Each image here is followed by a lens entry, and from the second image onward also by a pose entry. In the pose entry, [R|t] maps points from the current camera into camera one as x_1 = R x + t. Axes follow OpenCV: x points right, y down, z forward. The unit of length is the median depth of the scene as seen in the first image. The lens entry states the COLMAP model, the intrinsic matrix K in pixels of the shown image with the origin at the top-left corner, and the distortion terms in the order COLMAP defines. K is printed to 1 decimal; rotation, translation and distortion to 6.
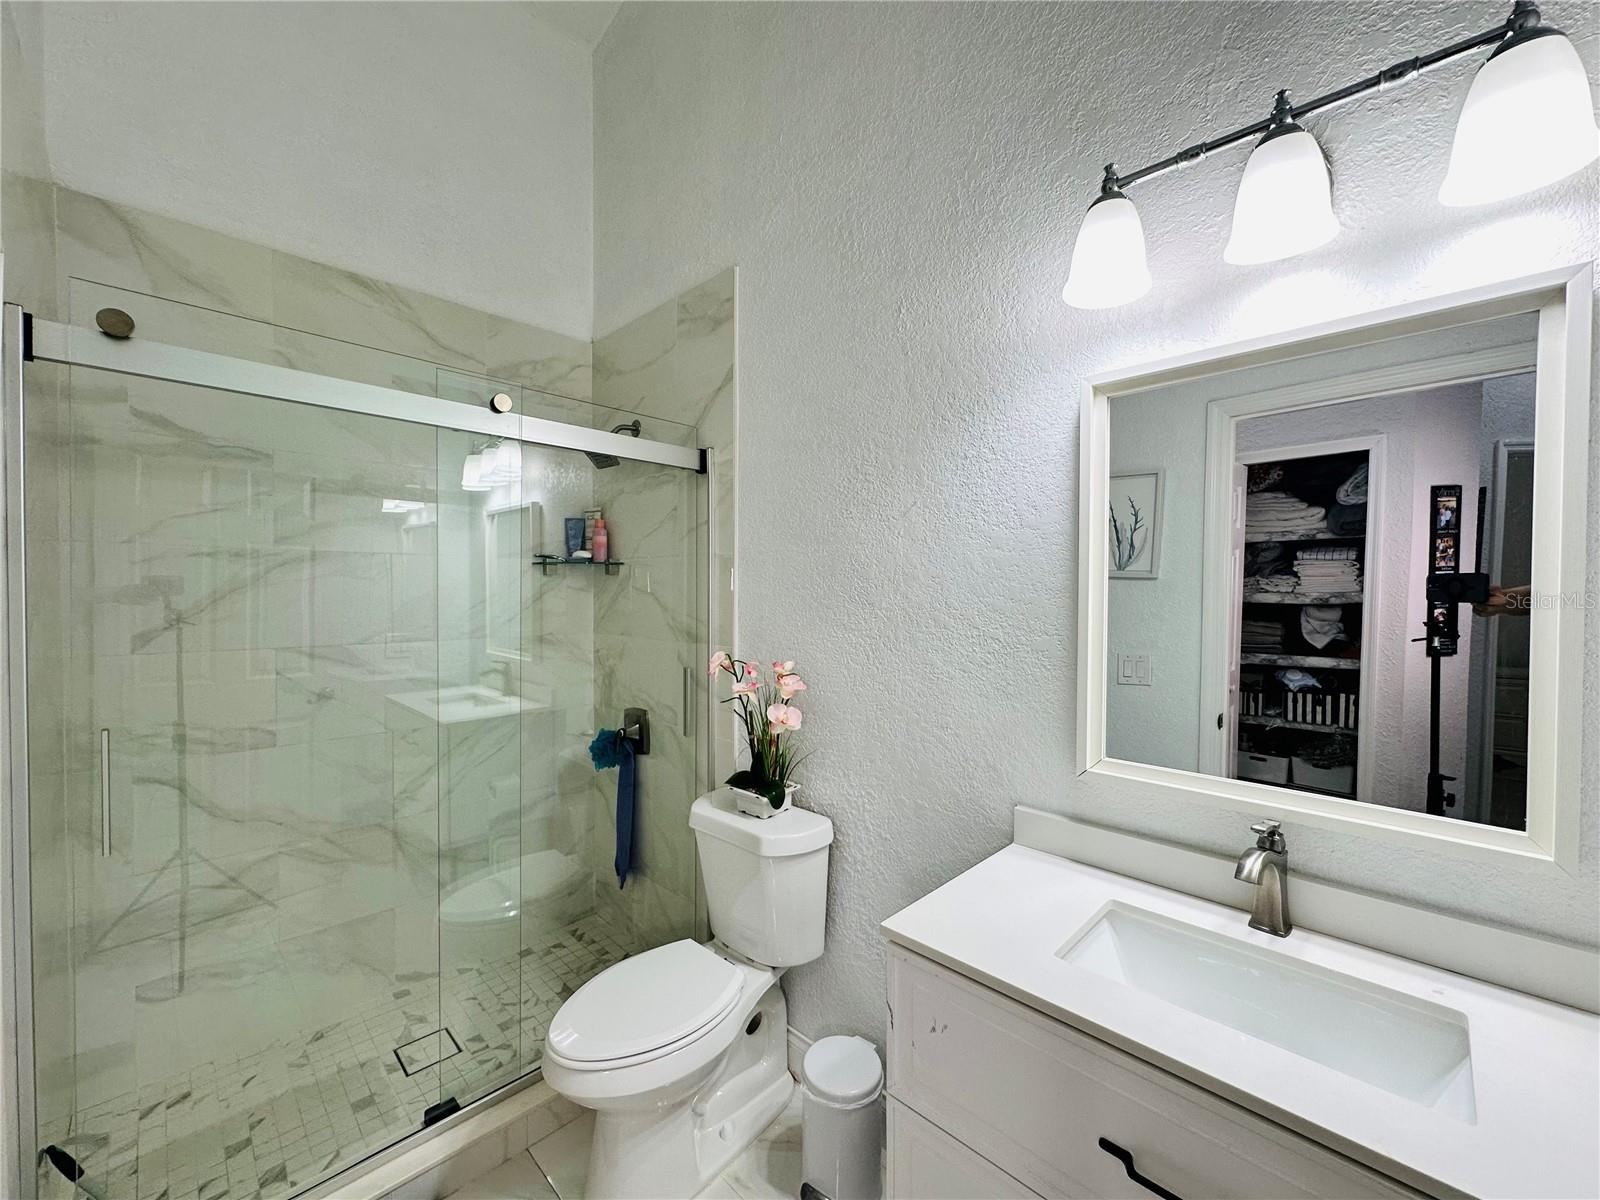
lens RADIAL K [[638.6, 0, 802.3], [0, 638.6, 598.6], [0, 0, 1]] dist [-0.002098, -0.000366]
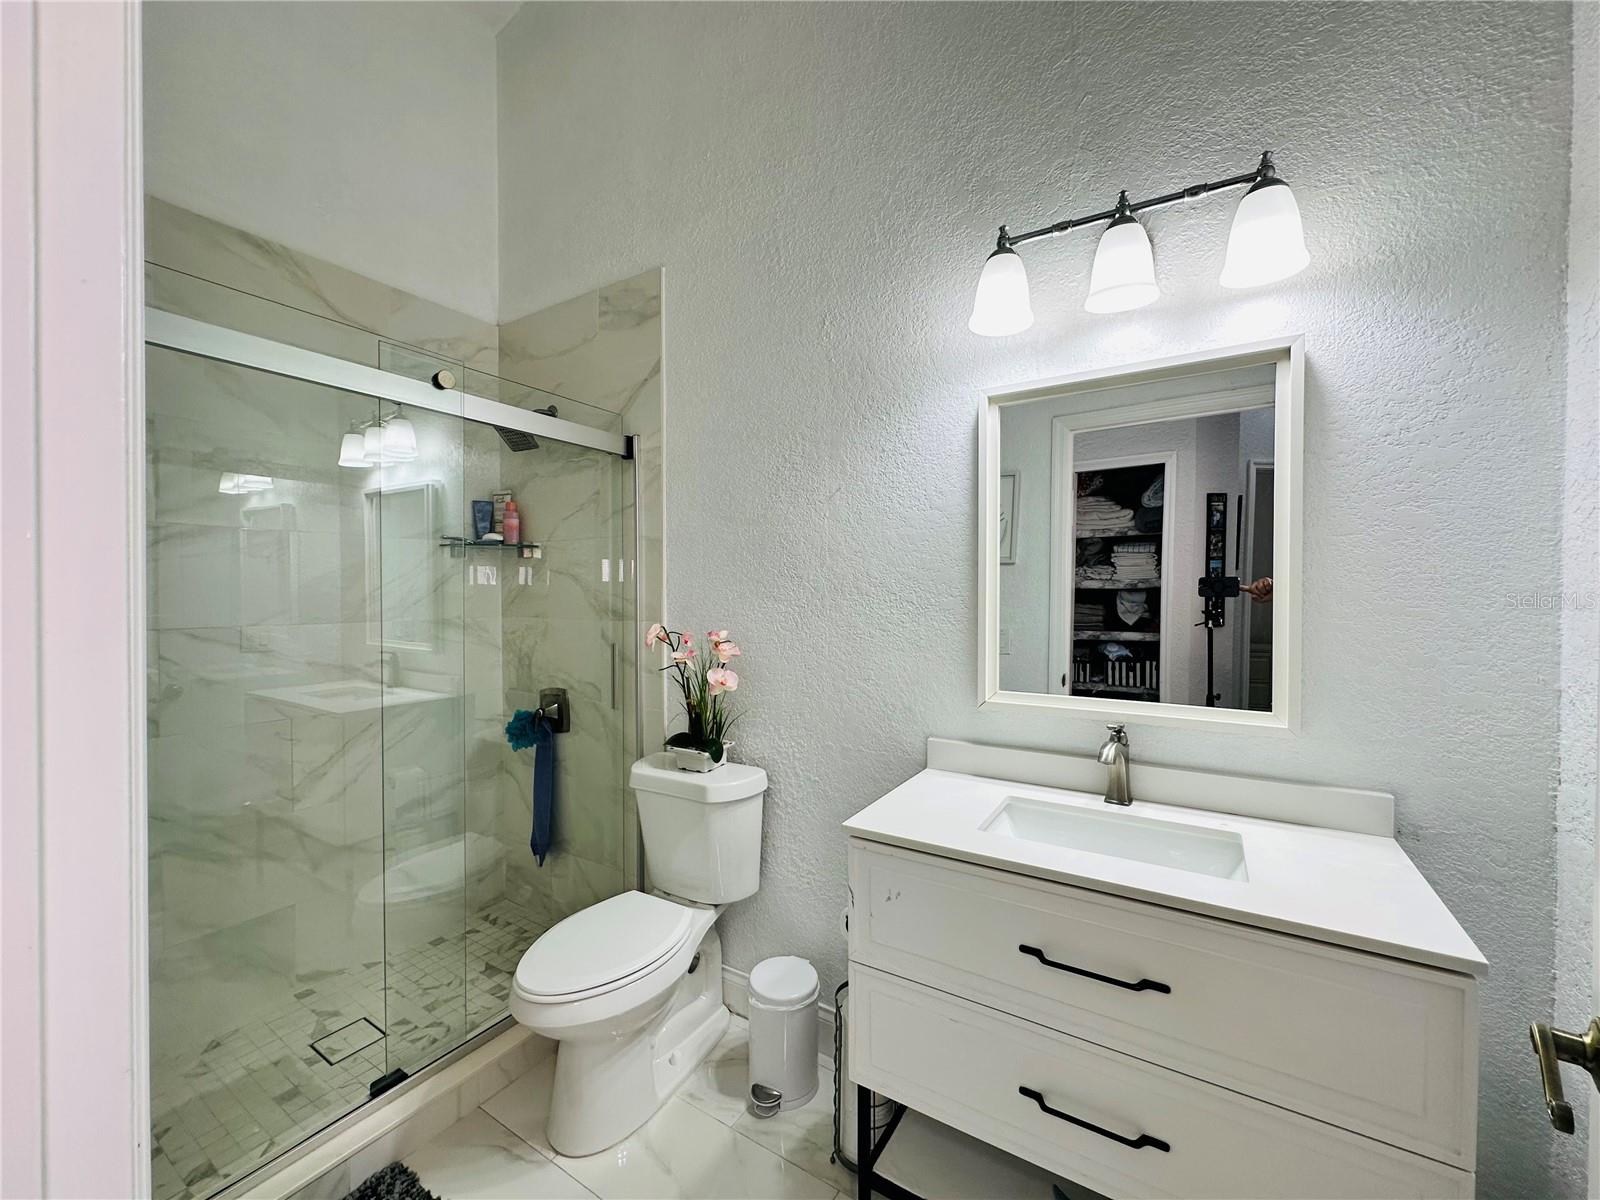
lens RADIAL K [[638.6, 0, 802.3], [0, 638.6, 598.6], [0, 0, 1]] dist [-0.002098, -0.000366]
pose [[0.976167, -0.007619, 0.216886, -0.130783], [0.008235, 0.999964, -0.001936, 0.047861], [-0.216863, 0.003676, 0.976195, -0.111340]]
